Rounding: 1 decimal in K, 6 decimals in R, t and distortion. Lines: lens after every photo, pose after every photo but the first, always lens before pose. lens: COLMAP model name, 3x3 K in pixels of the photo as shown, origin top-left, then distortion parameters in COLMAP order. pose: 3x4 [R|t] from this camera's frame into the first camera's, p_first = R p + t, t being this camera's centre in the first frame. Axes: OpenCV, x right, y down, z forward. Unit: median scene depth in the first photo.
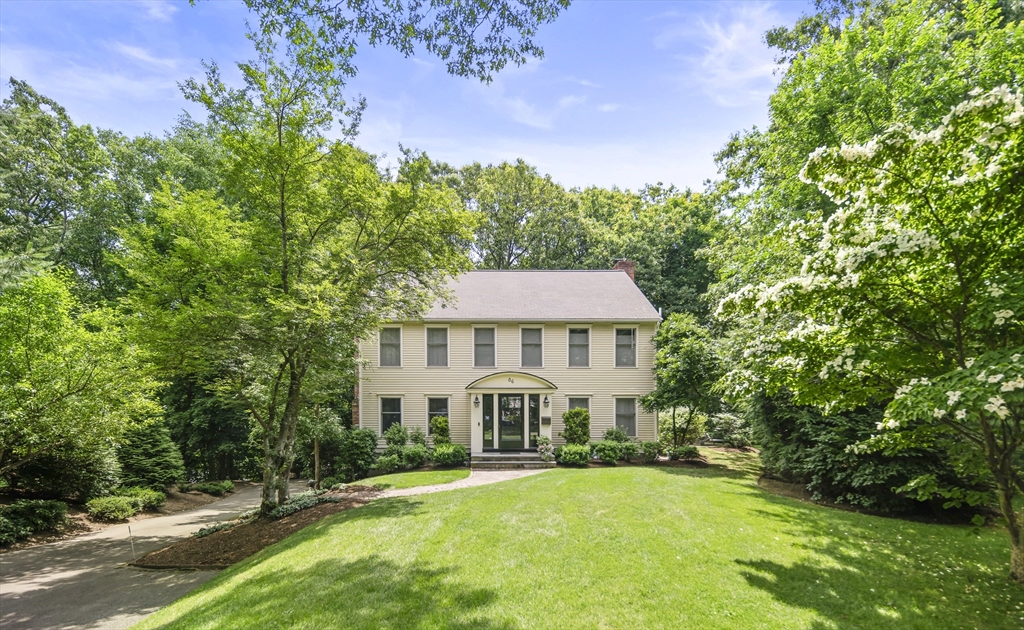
lens RADIAL K [[475.8, 0, 512.0], [0, 475.8, 315.0], [0, 0, 1]] dist [0.000740, 0.000133]
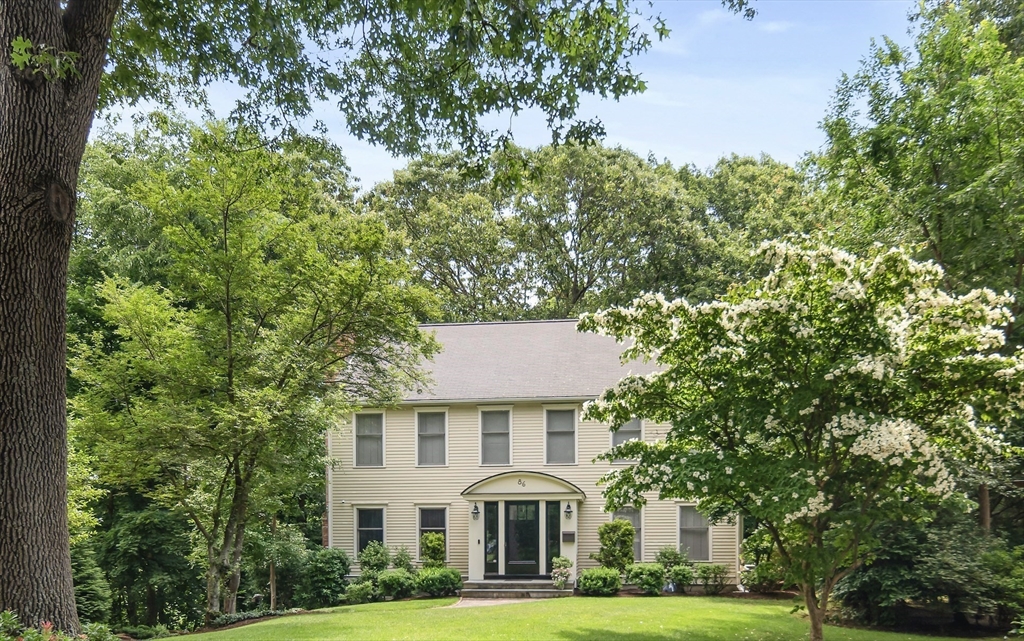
lens RADIAL K [[760.3, 0, 512.0], [0, 760.3, 320.5], [0, 0, 1]] dist [-0.001798, 0.001021]
pose [[0.994544, -0.035067, -0.098252, 0.112835], [0.027643, 0.996730, -0.075930, -0.028129], [0.100594, 0.072800, 0.992261, -0.218696]]
